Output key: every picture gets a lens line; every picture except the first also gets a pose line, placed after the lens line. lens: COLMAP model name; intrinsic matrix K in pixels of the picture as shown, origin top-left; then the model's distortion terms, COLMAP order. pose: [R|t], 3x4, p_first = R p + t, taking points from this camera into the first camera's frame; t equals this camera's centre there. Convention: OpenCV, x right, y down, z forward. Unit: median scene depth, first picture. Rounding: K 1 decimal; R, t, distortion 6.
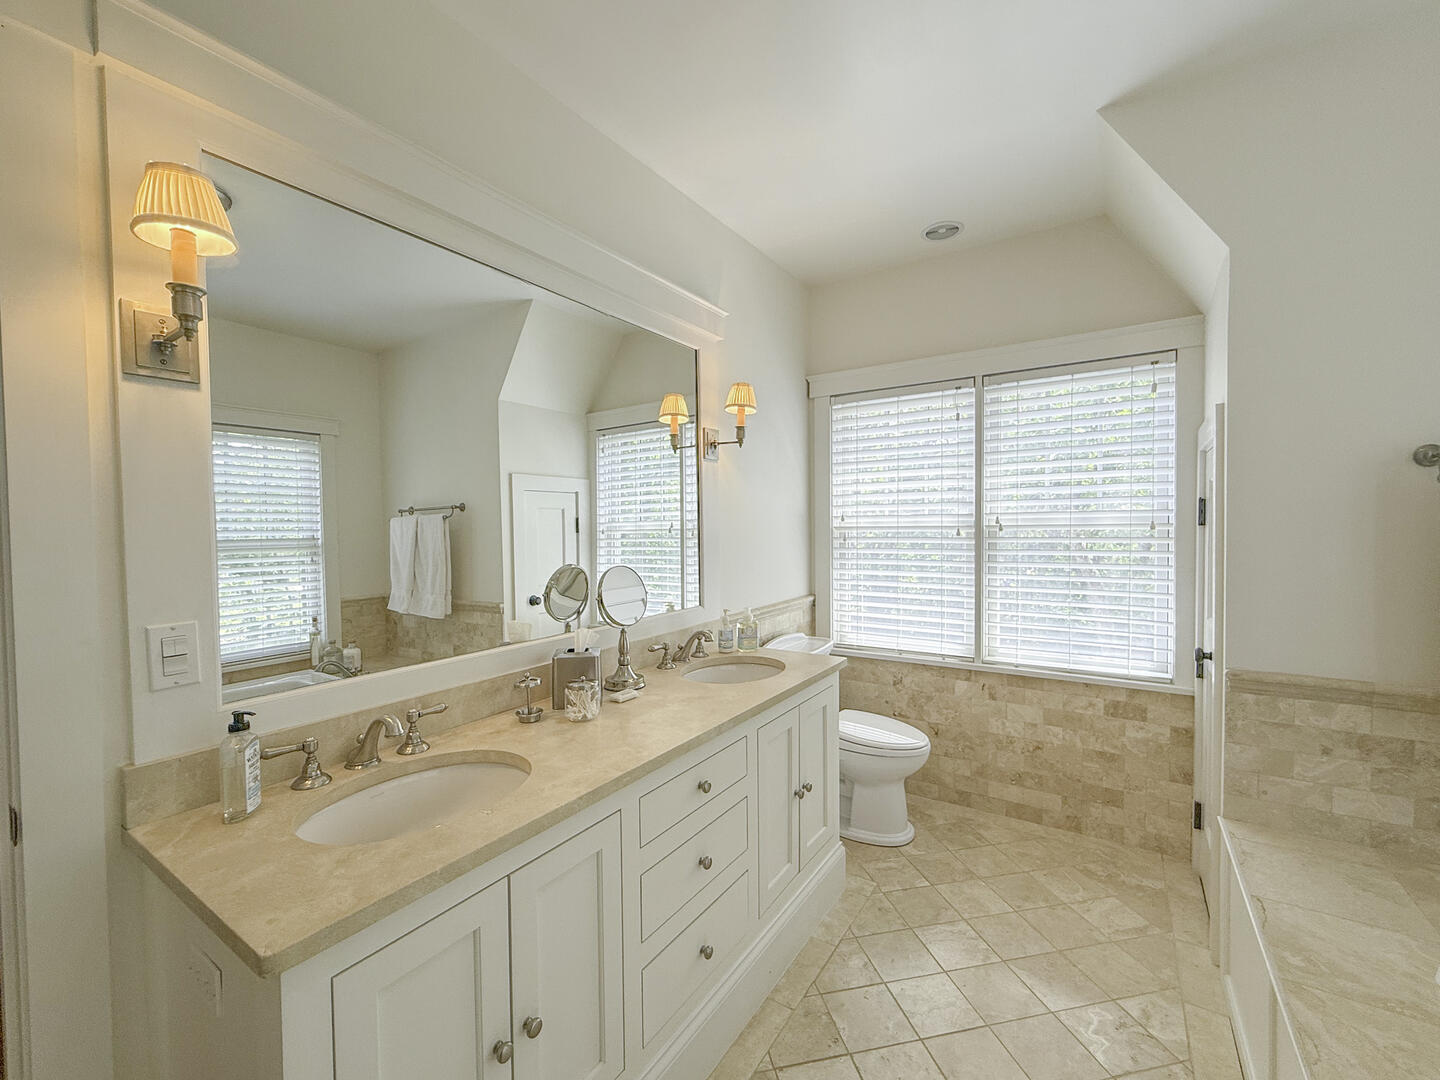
lens RADIAL K [[604.2, 0, 720.0], [0, 604.2, 540.0], [0, 0, 1]] dist [0.002239, 0.000156]
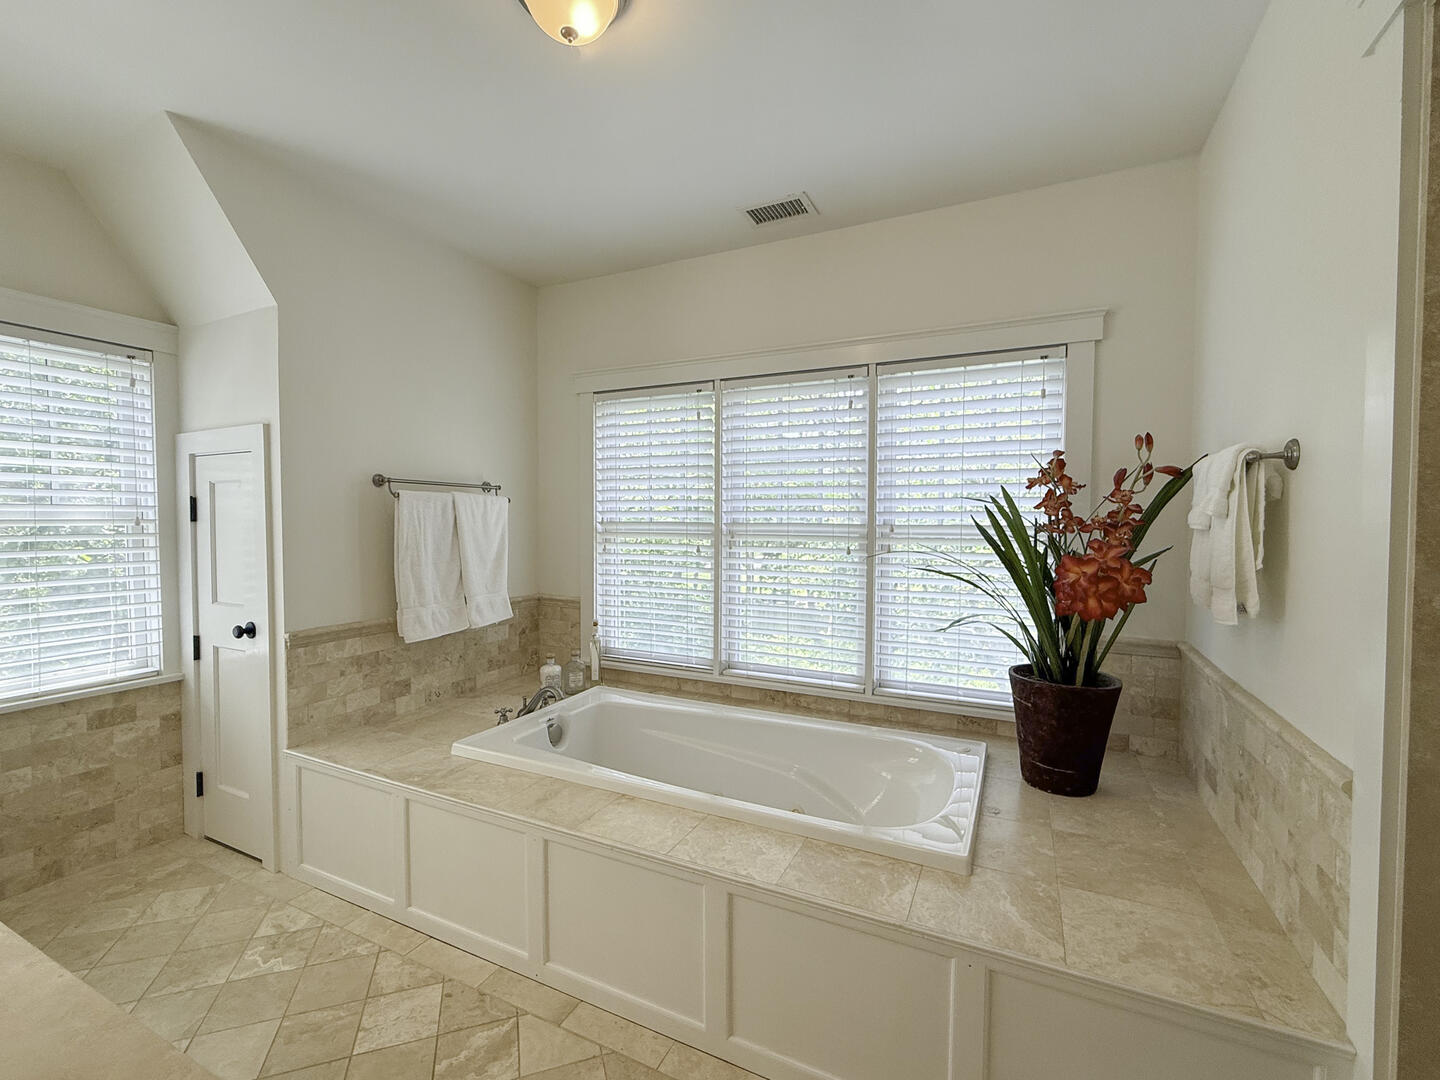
lens RADIAL K [[625.2, 0, 720.0], [0, 625.2, 540.0], [0, 0, 1]] dist [0.001600, 0.000005]
pose [[-0.132482, -0.022909, 0.990921, -0.442855], [0.023521, 0.999379, 0.026249, 0.002243], [-0.990906, 0.026785, -0.131861, 0.192139]]
